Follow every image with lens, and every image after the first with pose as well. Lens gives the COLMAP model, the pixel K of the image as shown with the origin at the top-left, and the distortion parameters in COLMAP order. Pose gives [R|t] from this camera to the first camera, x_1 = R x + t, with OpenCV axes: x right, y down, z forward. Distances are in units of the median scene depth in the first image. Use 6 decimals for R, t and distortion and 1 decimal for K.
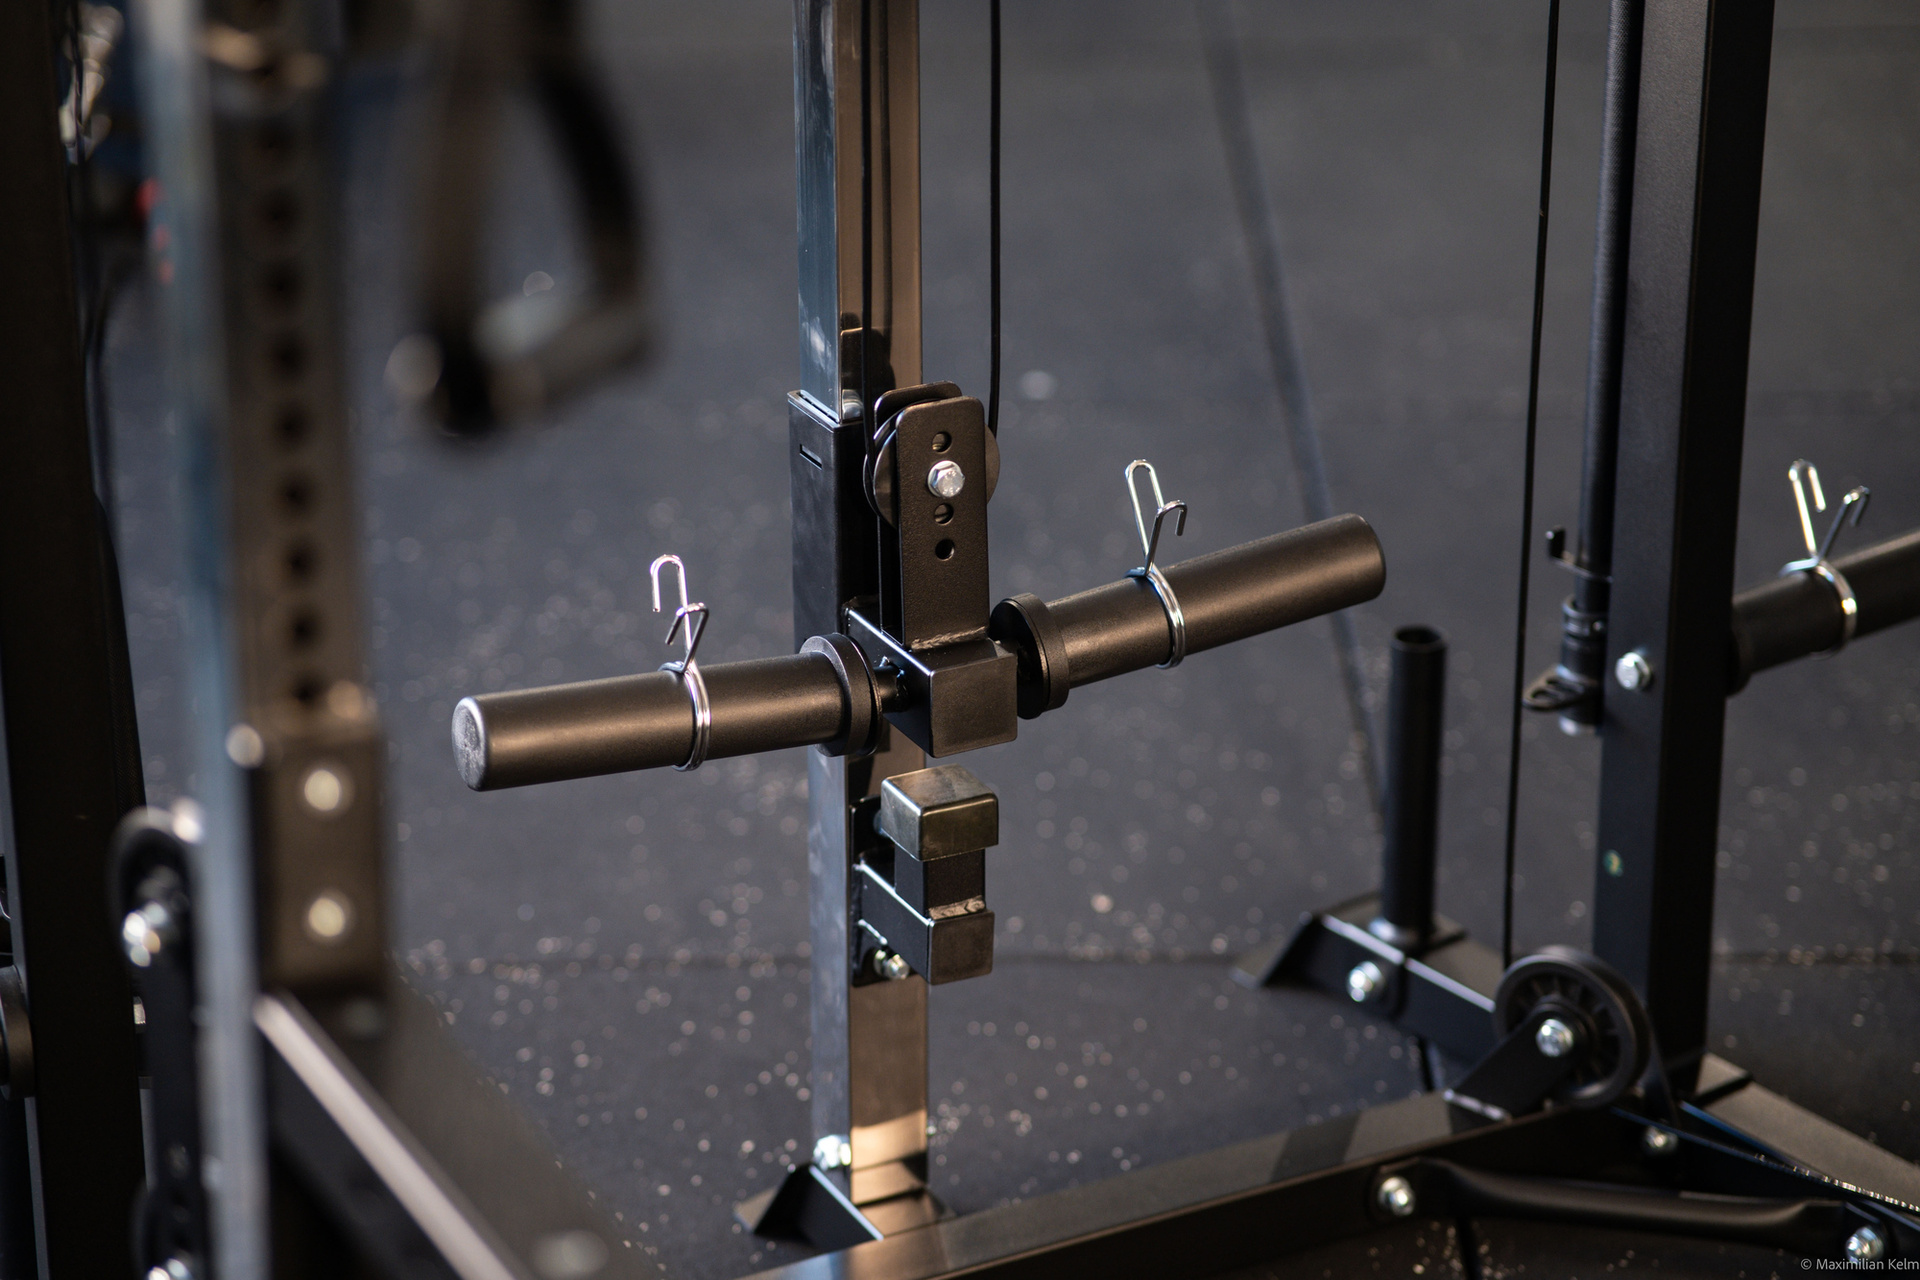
lens RADIAL K [[4937.3, 0, 960.0], [0, 4937.3, 640.0], [0, 0, 1]] dist [0.600360, -0.912104]
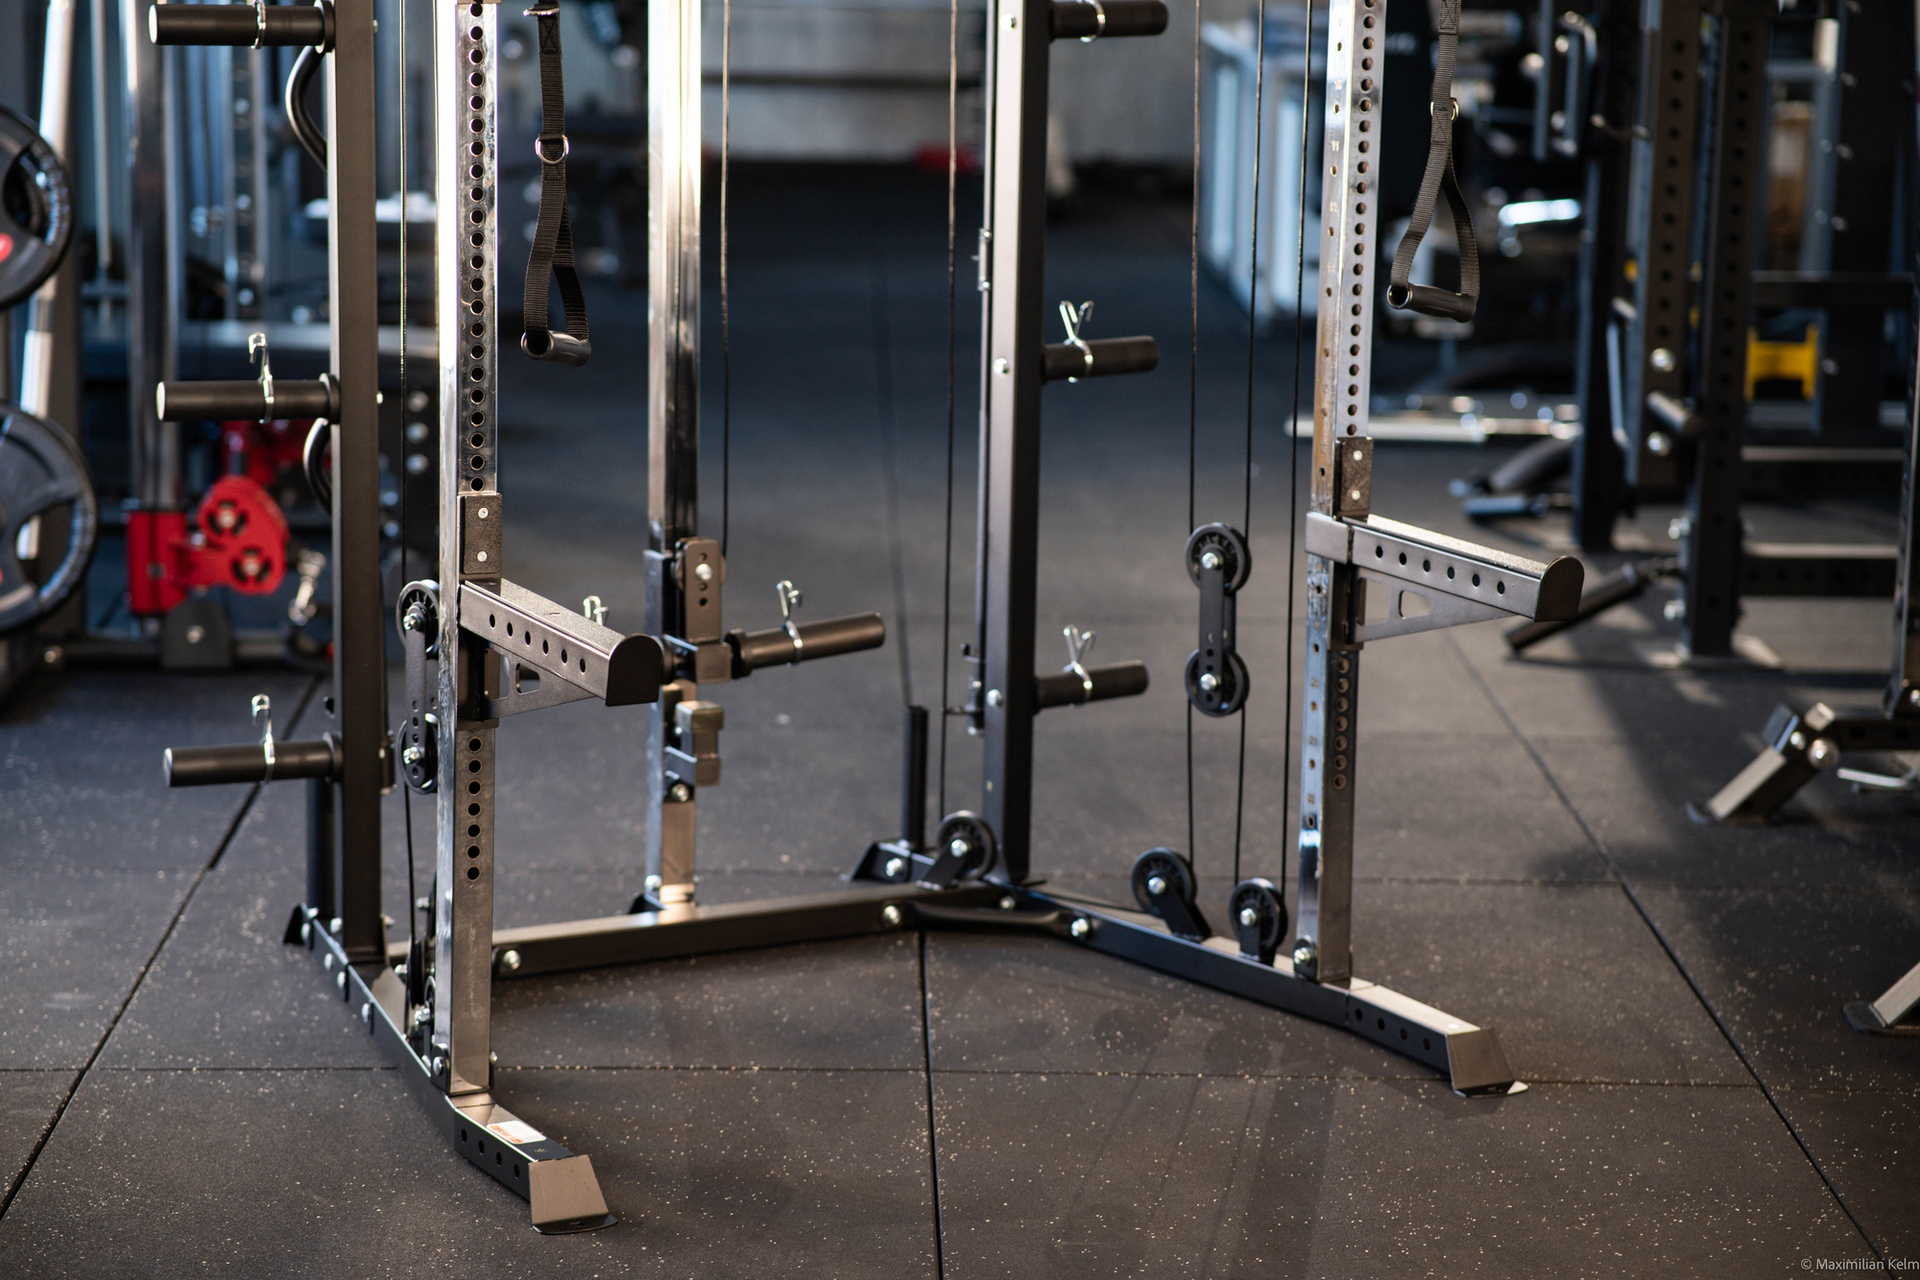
lens RADIAL K [[4937.3, 0, 960.0], [0, 4937.3, 640.0], [0, 0, 1]] dist [0.600360, -0.912104]
pose [[0.999768, 0.019894, 0.008315, 0.096422], [-0.017375, 0.971696, -0.235596, 0.532894], [-0.012767, 0.235397, 0.971815, -1.303932]]
